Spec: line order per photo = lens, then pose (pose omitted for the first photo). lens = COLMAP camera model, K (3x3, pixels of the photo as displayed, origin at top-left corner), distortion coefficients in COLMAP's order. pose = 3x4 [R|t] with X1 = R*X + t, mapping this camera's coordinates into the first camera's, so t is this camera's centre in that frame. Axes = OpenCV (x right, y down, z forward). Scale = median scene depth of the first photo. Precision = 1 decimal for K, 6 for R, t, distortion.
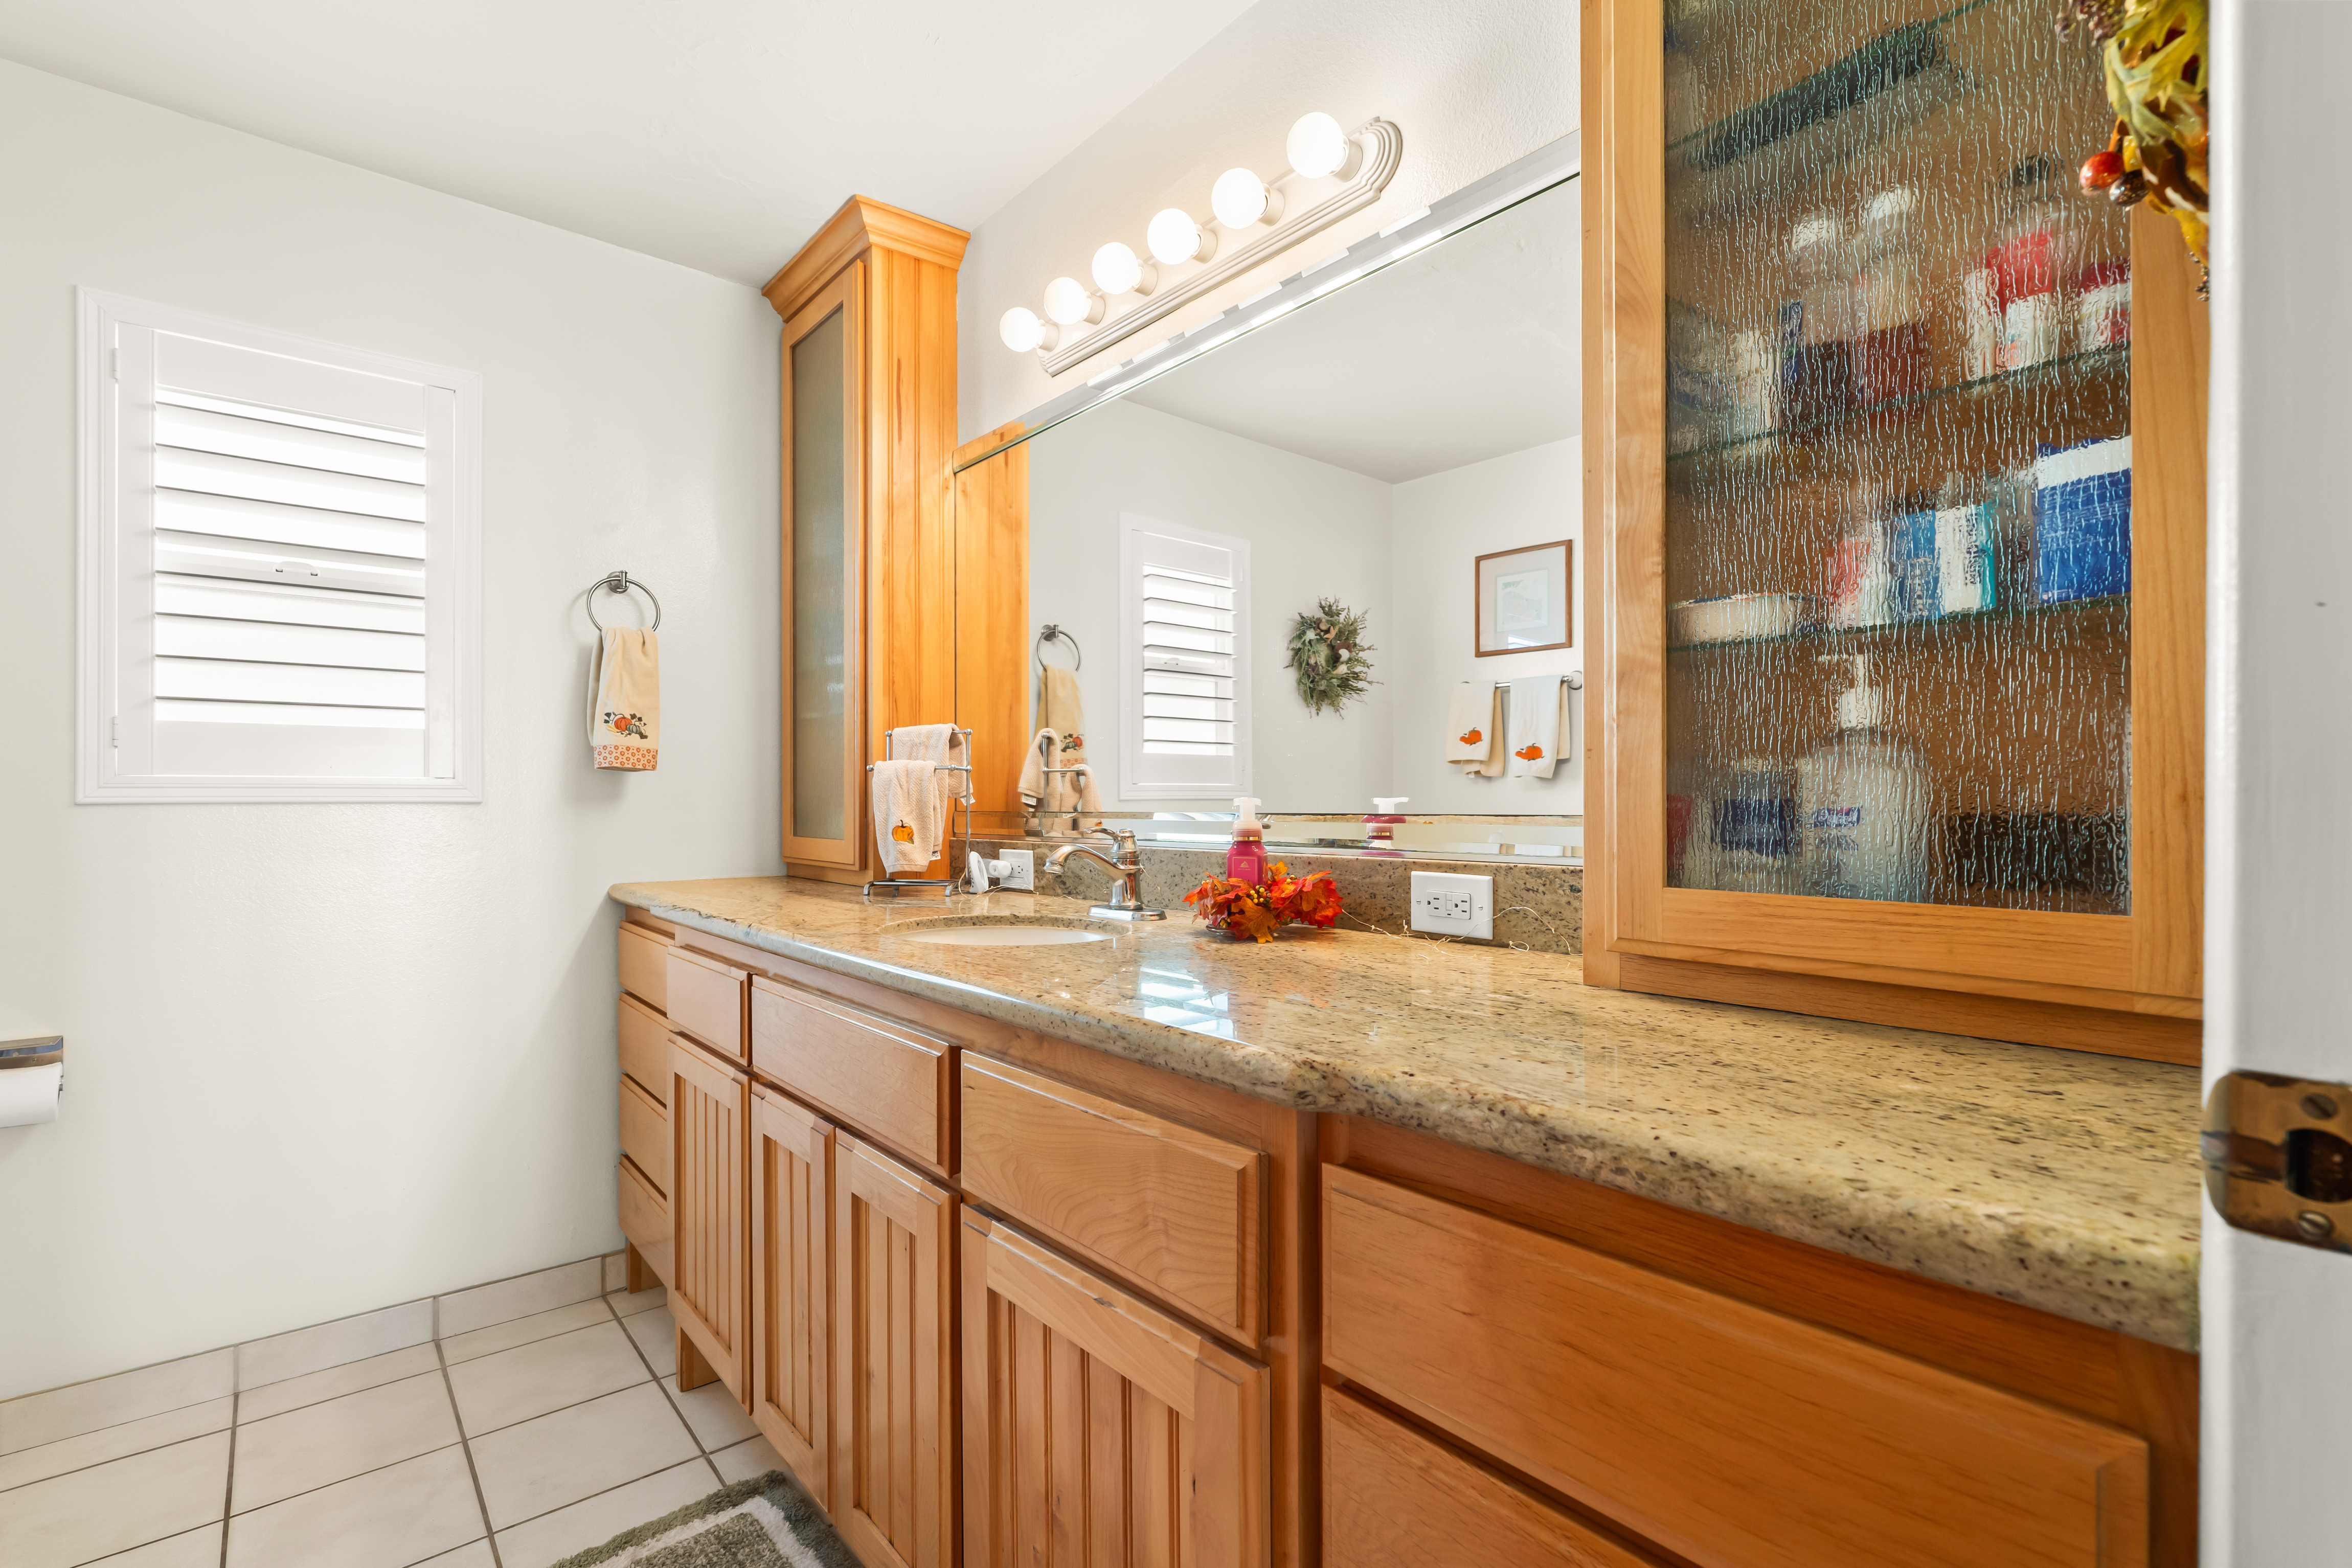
lens RADIAL K [[1072.8, 0, 1176.6], [0, 1072.8, 787.6], [0, 0, 1]] dist [-0.007634, 0.001687]
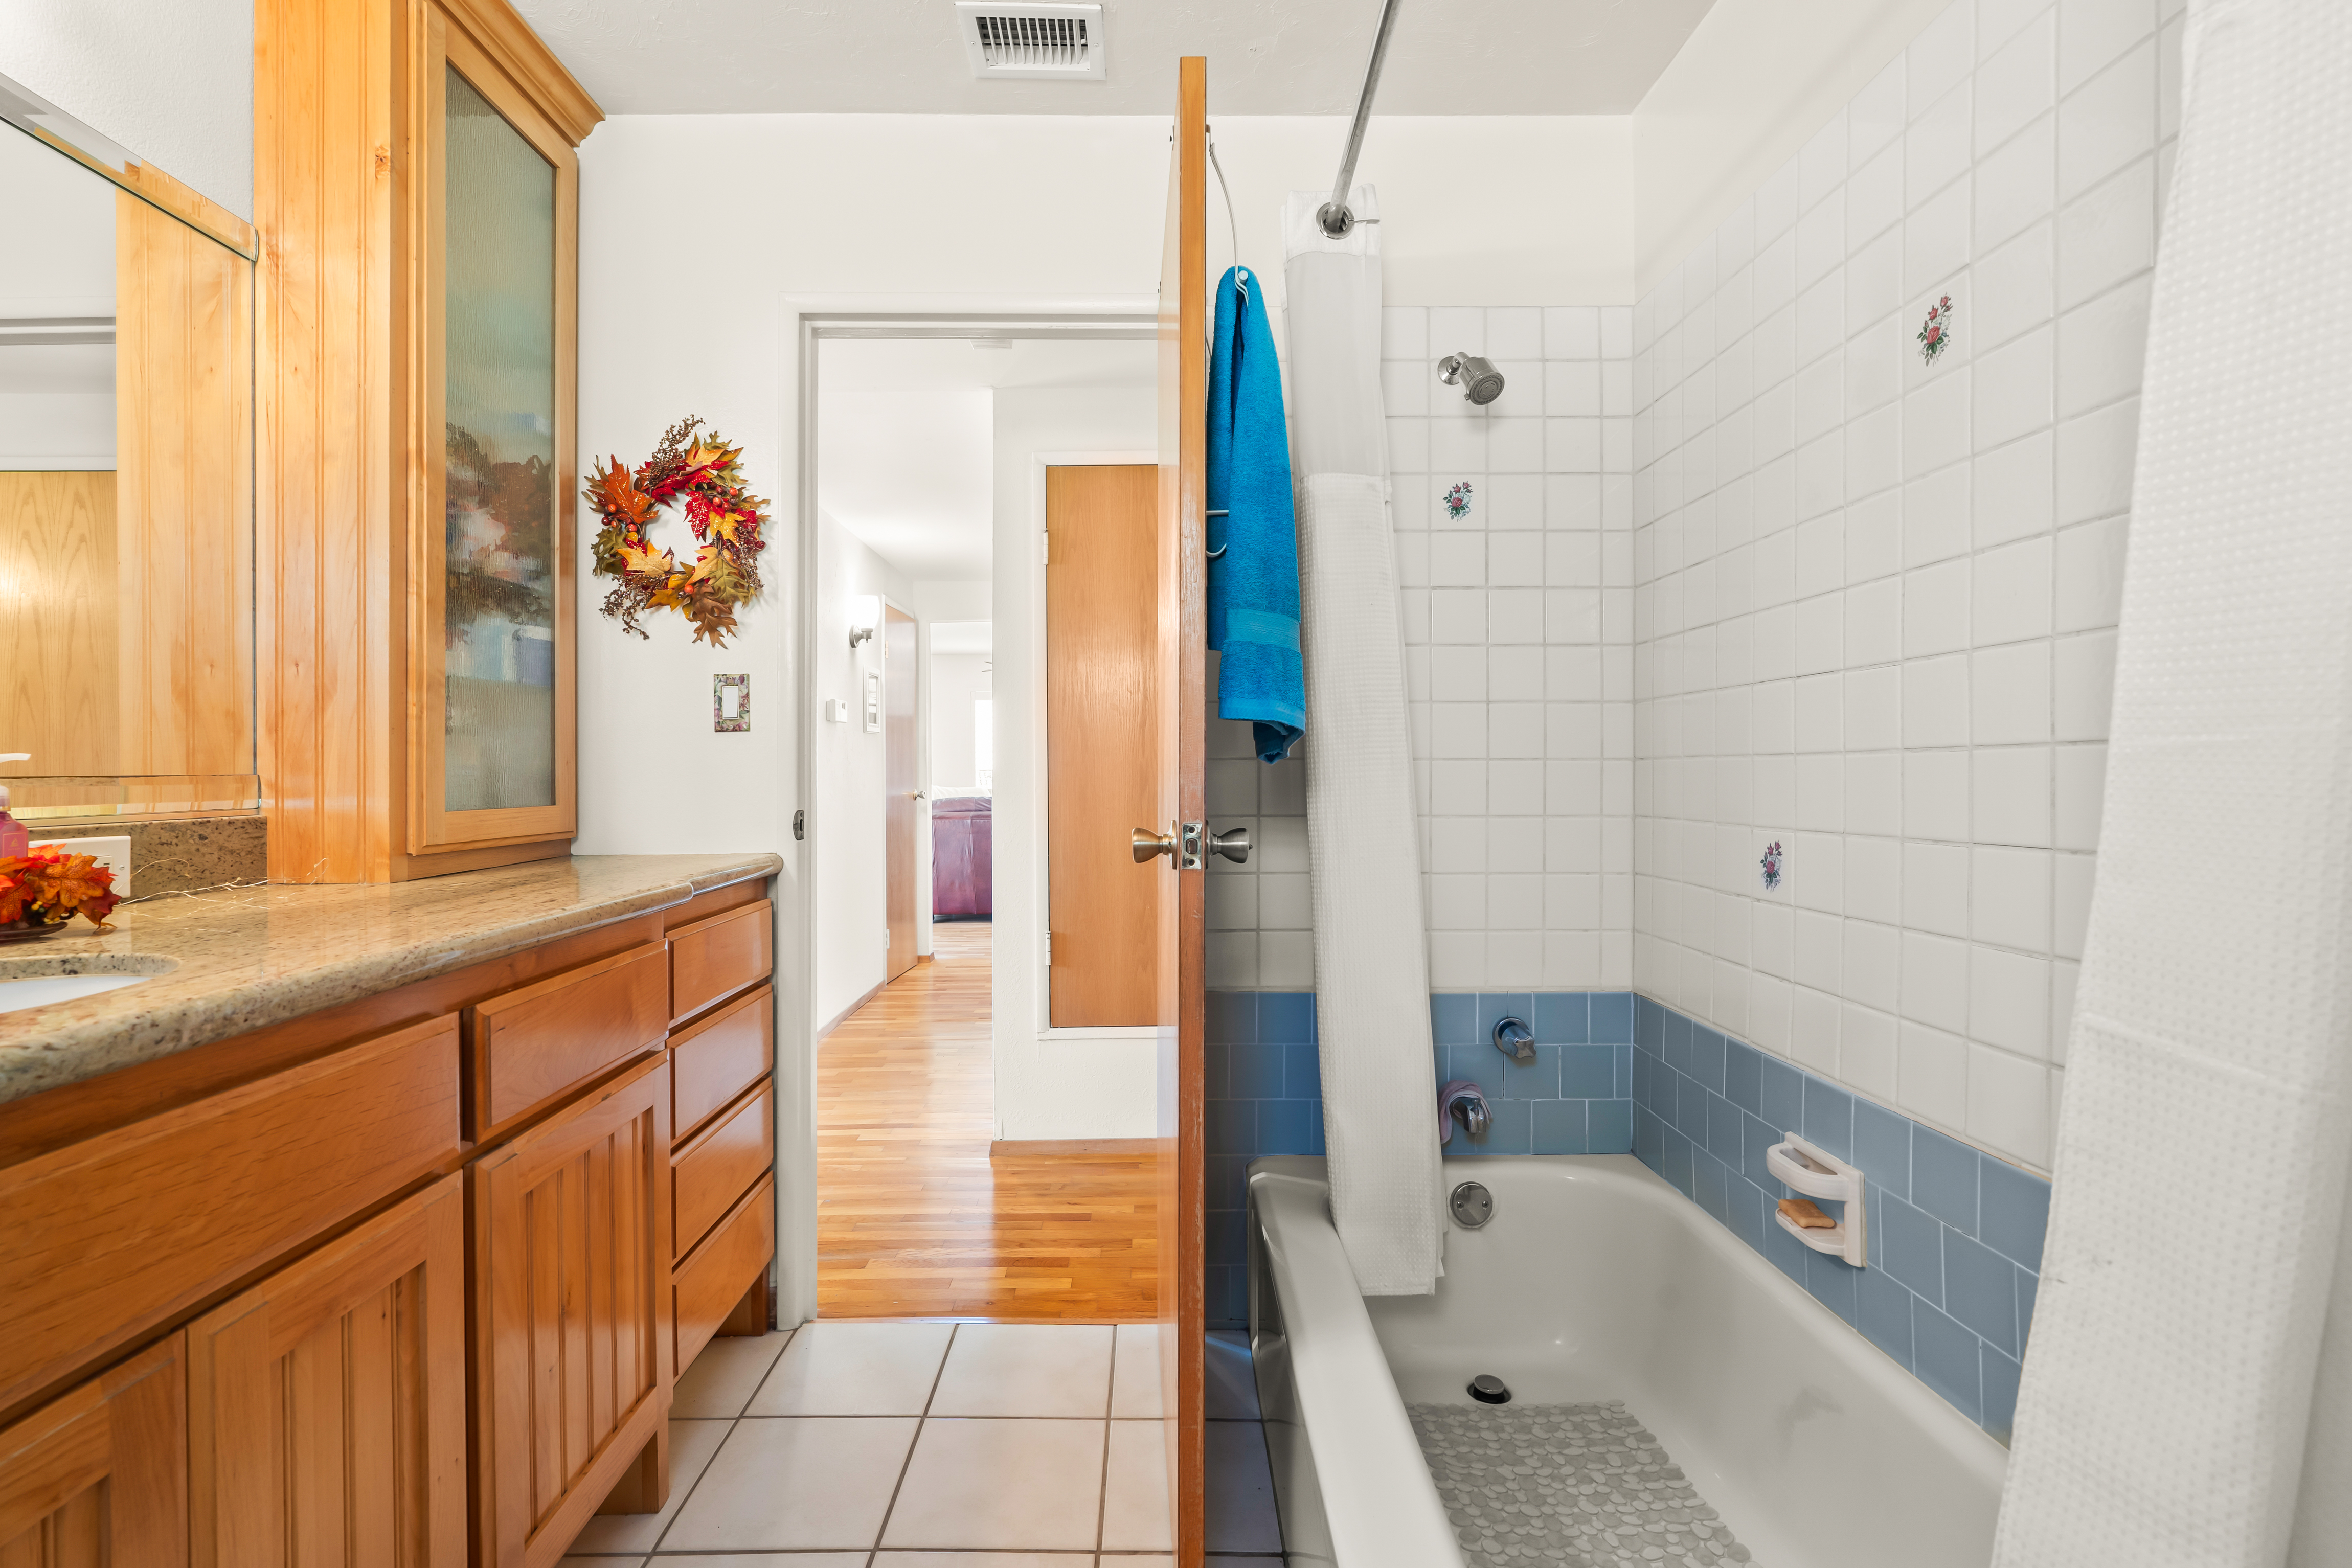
lens RADIAL K [[1072.8, 0, 1172.9], [0, 1072.8, 774.7], [0, 0, 1]] dist [-0.007634, 0.001687]
pose [[-0.776448, -0.001709, 0.630179, -1.182197], [0.001837, 0.999986, 0.004975, 0.020721], [-0.630179, 0.005020, -0.776434, 1.206618]]
